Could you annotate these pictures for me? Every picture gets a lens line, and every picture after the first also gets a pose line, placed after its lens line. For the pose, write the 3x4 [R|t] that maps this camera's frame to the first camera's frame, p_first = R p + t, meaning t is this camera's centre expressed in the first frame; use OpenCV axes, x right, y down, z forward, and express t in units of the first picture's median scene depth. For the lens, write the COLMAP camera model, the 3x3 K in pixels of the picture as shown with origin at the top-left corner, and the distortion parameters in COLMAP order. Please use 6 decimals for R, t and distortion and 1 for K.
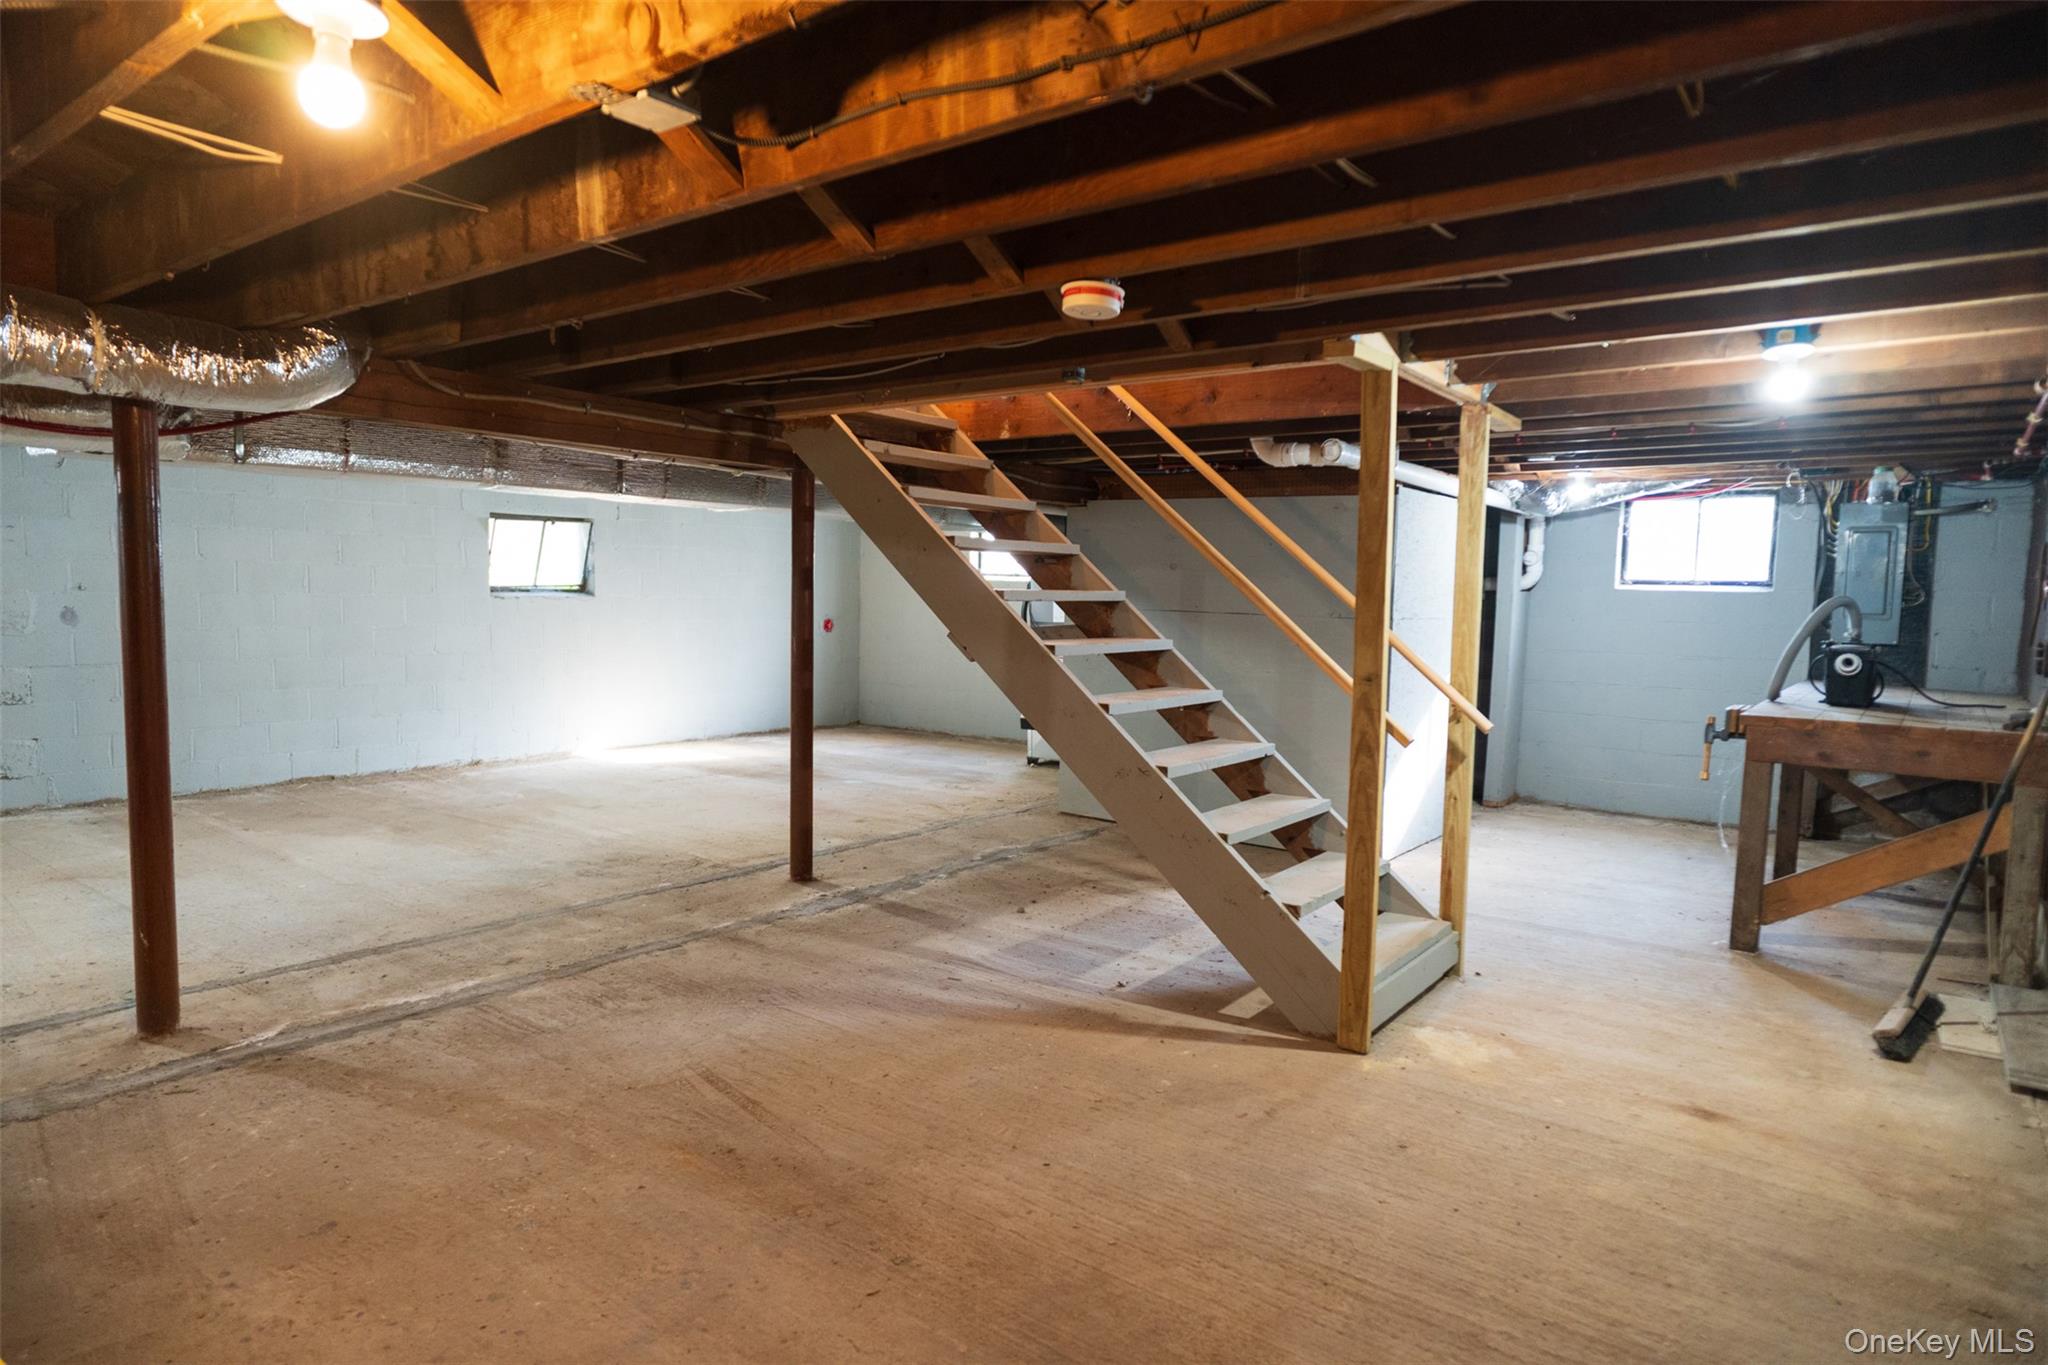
lens RADIAL K [[1194.0, 0, 1025.9], [0, 1194.0, 686.3], [0, 0, 1]] dist [-0.007332, 0.007989]
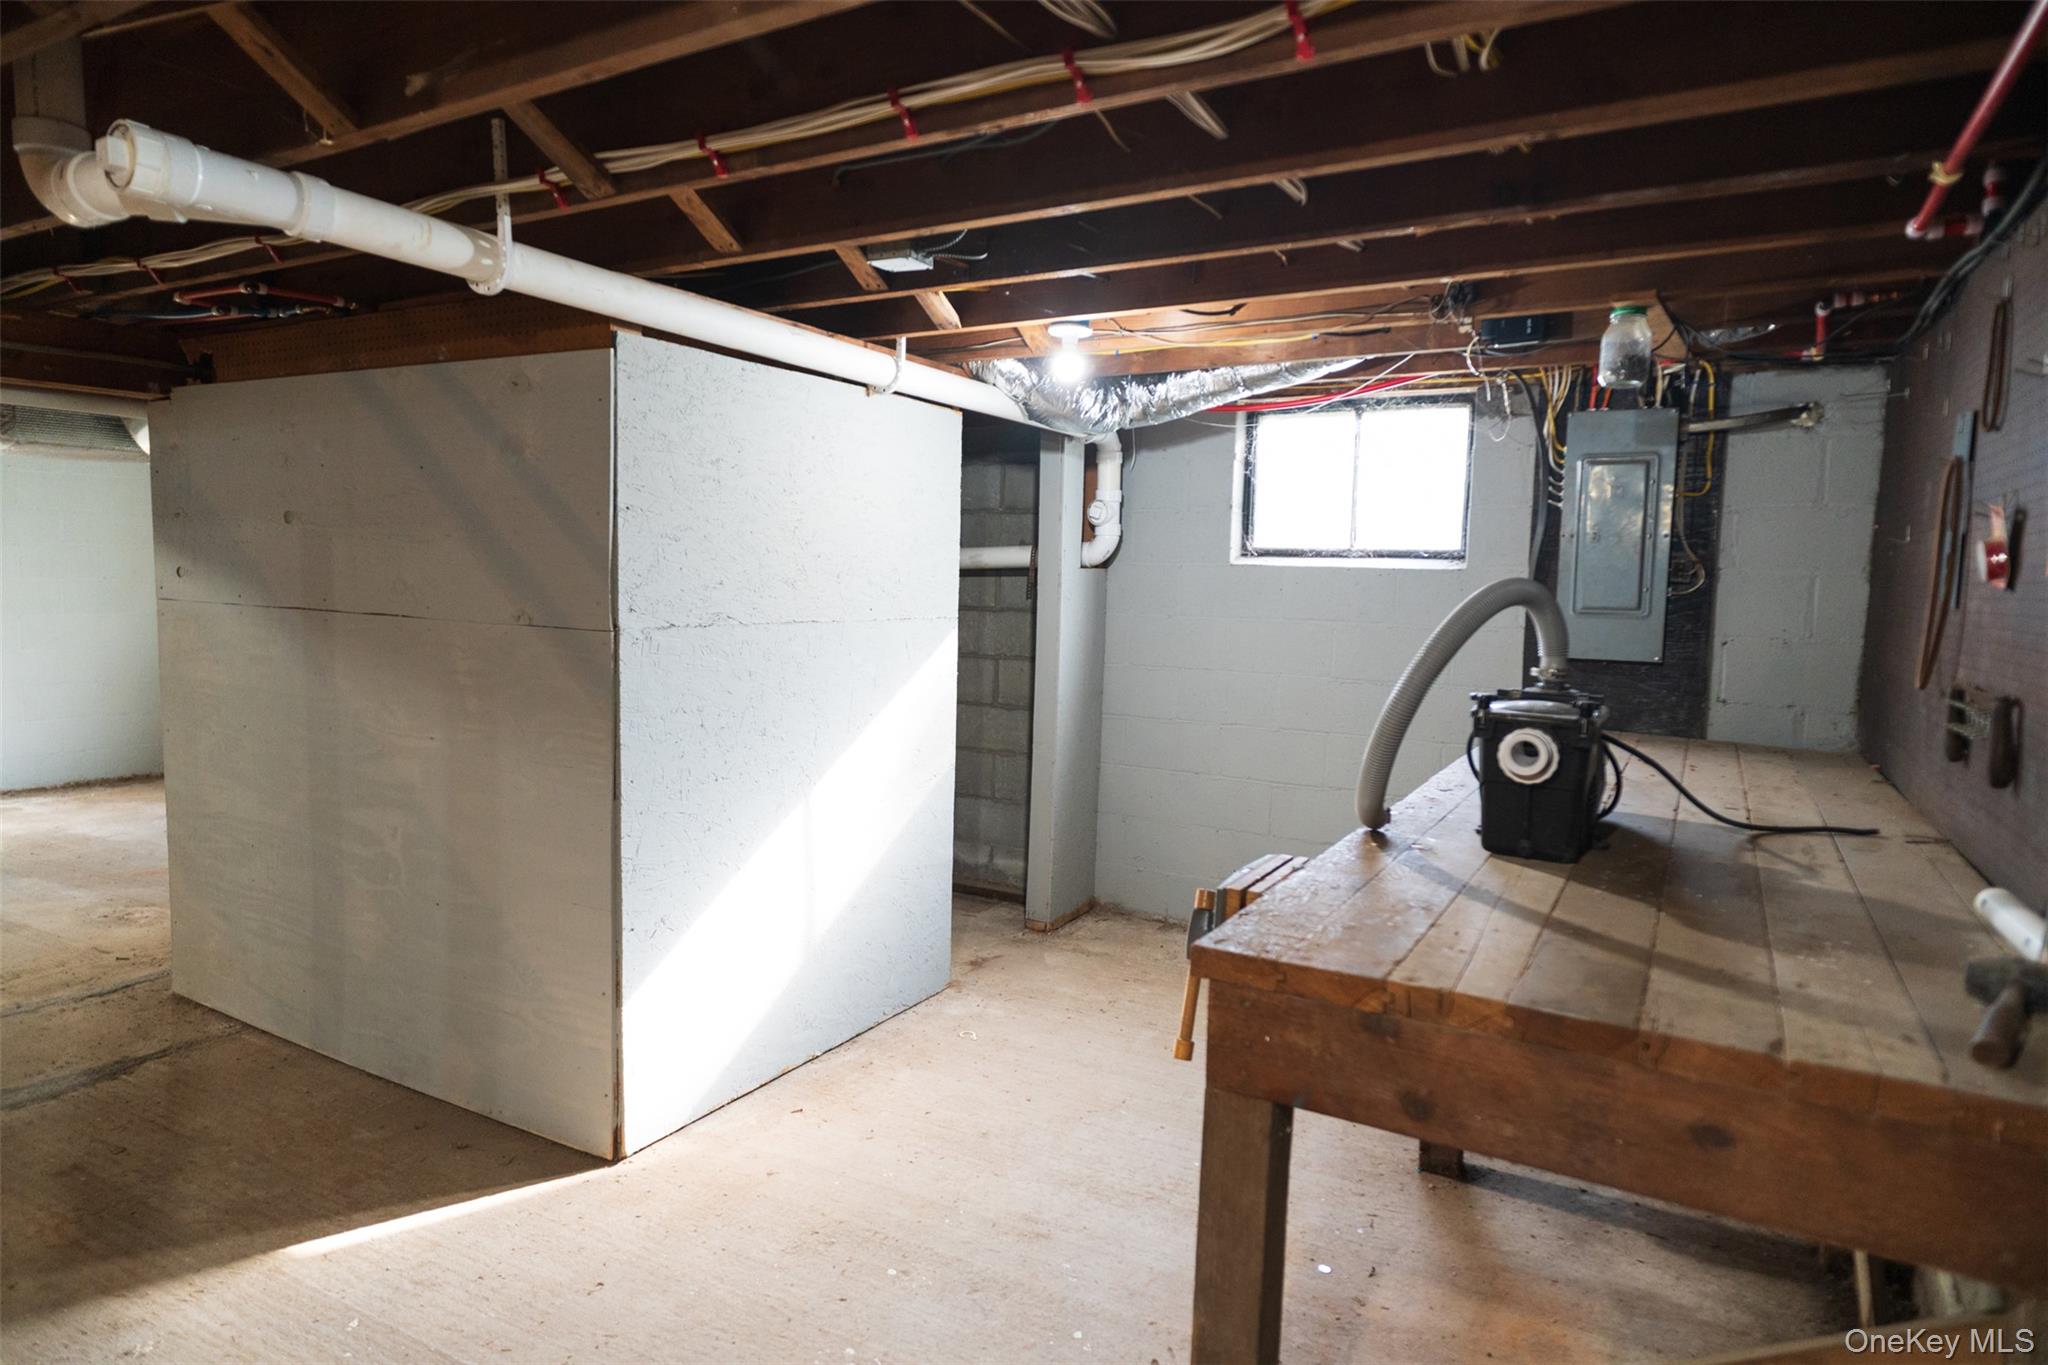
lens RADIAL K [[1194.0, 0, 1020.3], [0, 1194.0, 683.4], [0, 0, 1]] dist [-0.007332, 0.007989]
pose [[0.991761, -0.011836, 0.127551, 0.353154], [0.009897, 0.999826, 0.015823, -0.036417], [-0.127716, -0.014430, 0.991706, 0.472000]]
